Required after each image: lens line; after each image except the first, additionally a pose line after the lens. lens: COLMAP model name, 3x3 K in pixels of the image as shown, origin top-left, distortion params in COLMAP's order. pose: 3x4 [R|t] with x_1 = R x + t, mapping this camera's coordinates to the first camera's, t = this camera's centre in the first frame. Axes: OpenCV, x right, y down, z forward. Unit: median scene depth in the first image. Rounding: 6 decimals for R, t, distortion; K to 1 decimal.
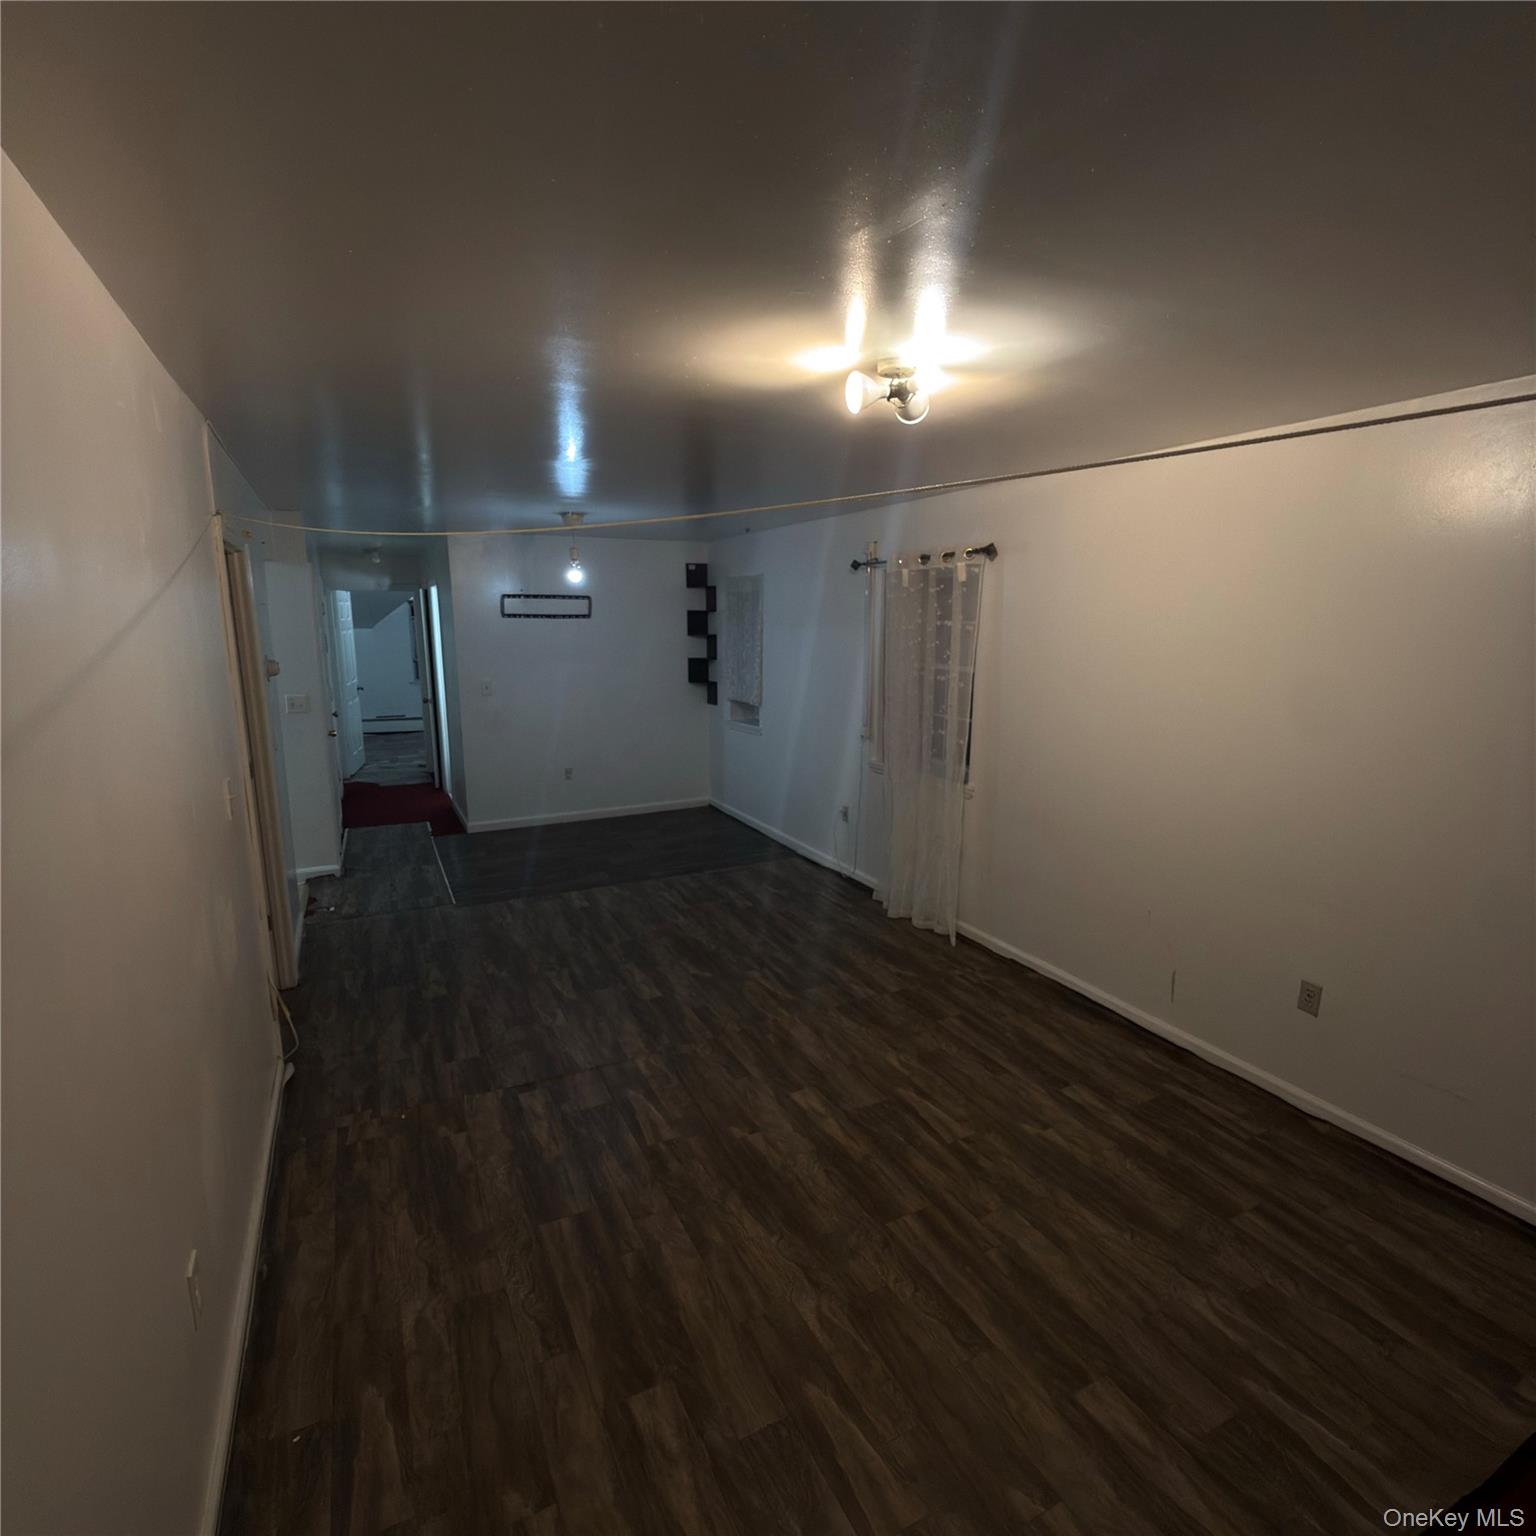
lens RADIAL K [[816.0, 0, 759.6], [0, 816.0, 771.7], [0, 0, 1]] dist [0.000772, -0.000355]
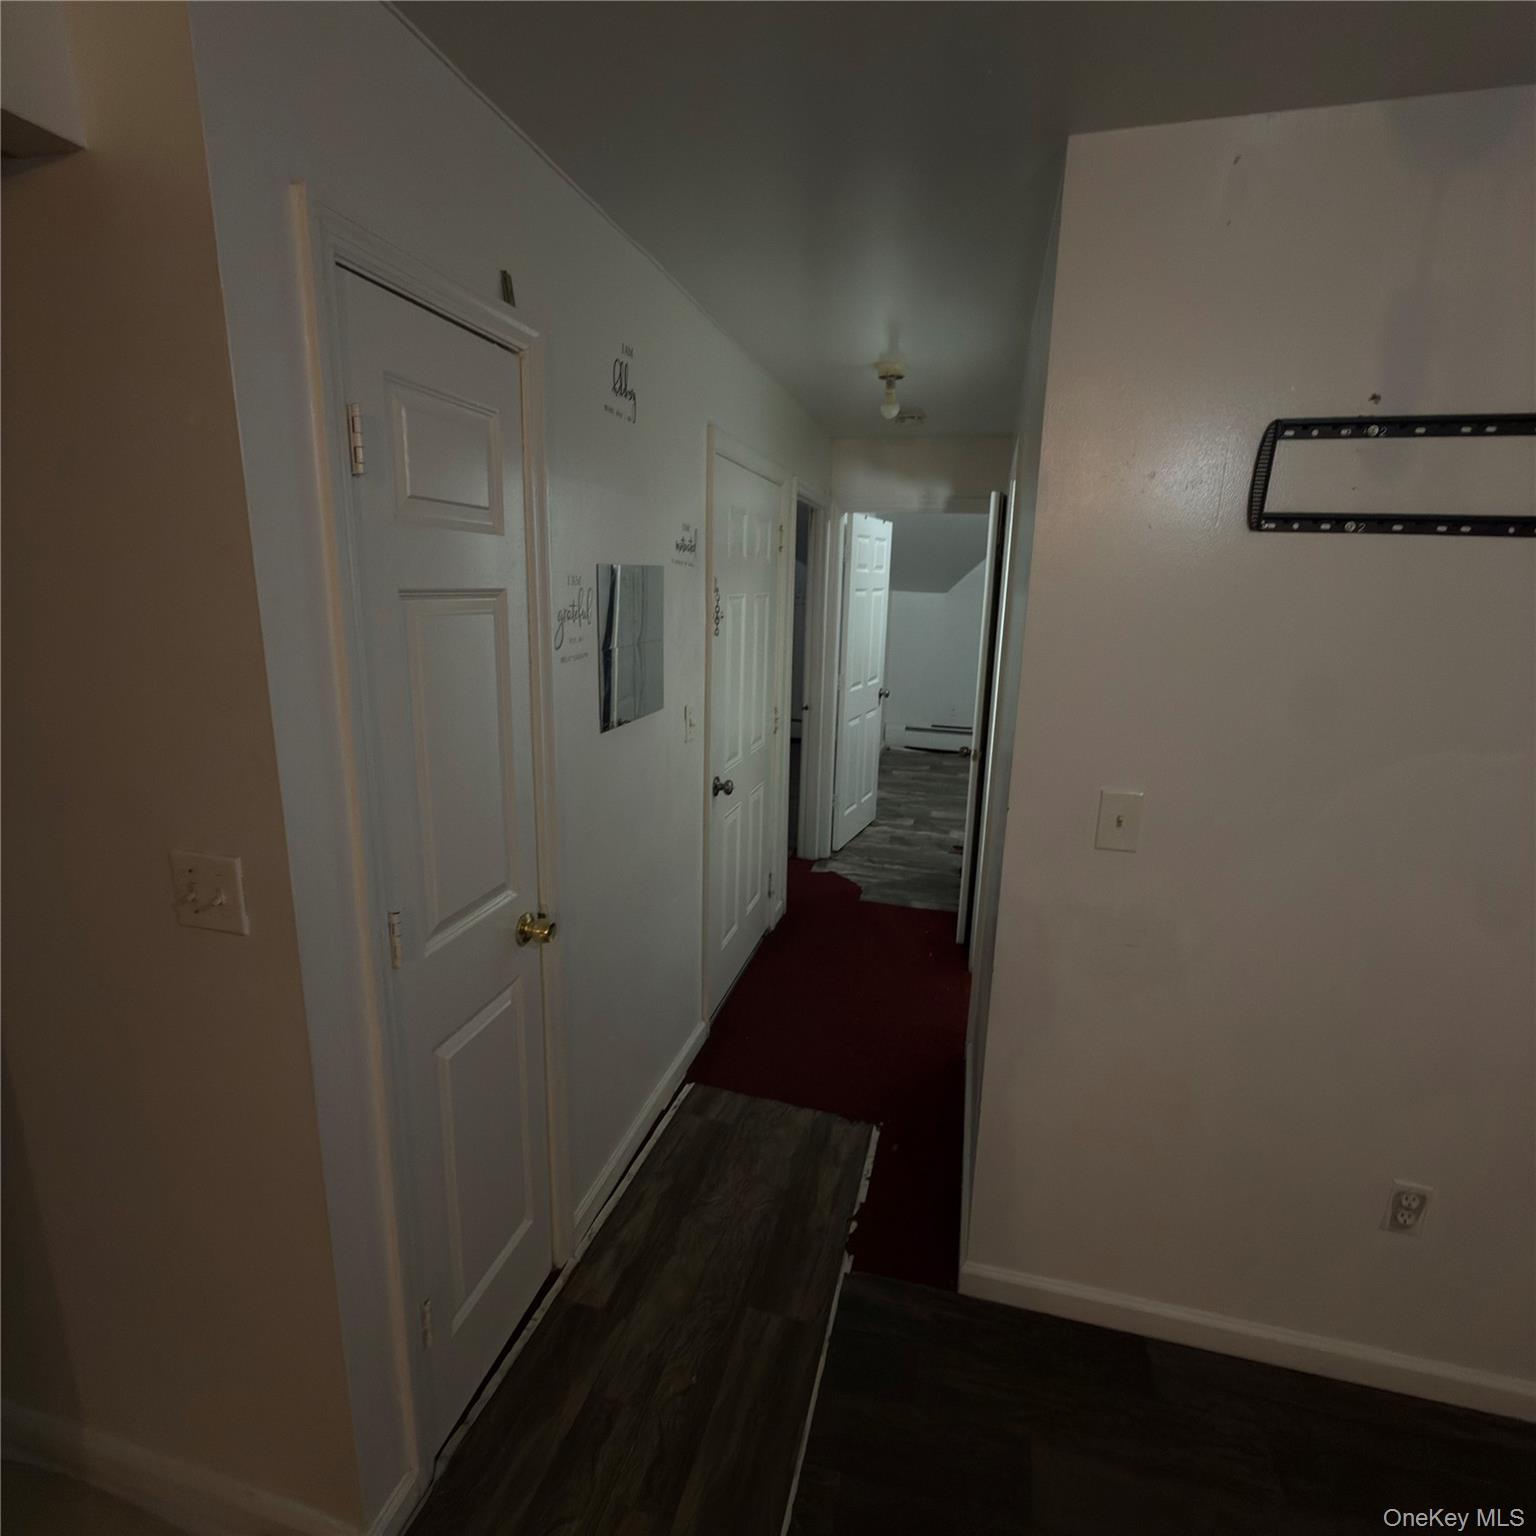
lens RADIAL K [[816.0, 0, 759.6], [0, 816.0, 771.7], [0, 0, 1]] dist [0.000772, -0.000355]
pose [[0.749291, 0.166963, -0.640848, -0.250552], [-0.148005, 0.985439, 0.083691, -0.117847], [0.645490, 0.032140, 0.763092, 0.714561]]
